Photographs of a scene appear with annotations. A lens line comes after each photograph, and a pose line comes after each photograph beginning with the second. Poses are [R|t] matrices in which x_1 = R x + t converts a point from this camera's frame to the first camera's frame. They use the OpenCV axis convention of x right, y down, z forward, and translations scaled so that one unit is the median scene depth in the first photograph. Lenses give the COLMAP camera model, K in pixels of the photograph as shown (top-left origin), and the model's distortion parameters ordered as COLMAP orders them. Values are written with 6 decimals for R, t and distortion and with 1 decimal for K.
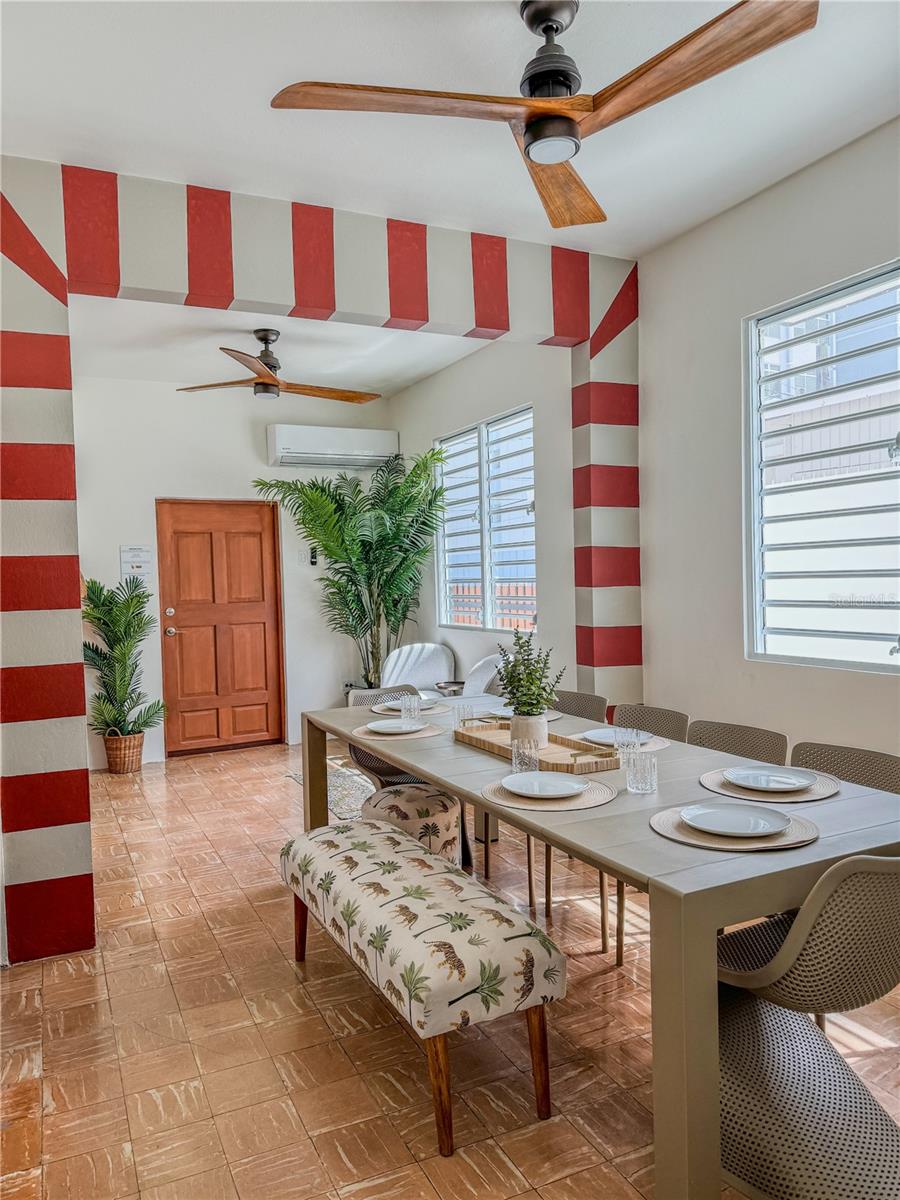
lens RADIAL K [[846.8, 0, 448.9], [0, 846.8, 604.3], [0, 0, 1]] dist [0.135156, -0.196728]
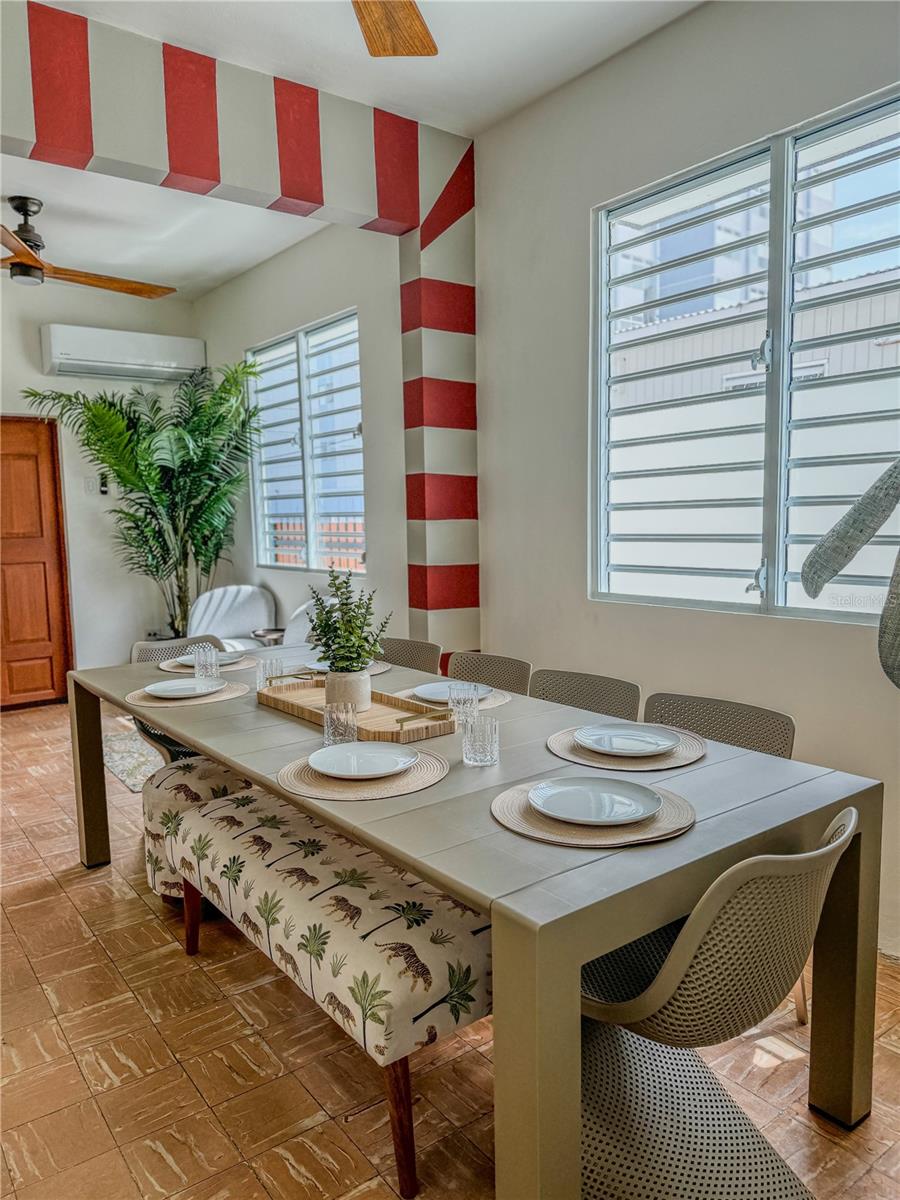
lens RADIAL K [[846.8, 0, 448.9], [0, 846.8, 604.3], [0, 0, 1]] dist [0.135156, -0.196728]
pose [[0.981928, -0.012095, 0.188869, 0.026586], [-0.000843, 0.997666, 0.068270, 0.007079], [-0.189254, -0.067196, 0.979626, 0.133832]]
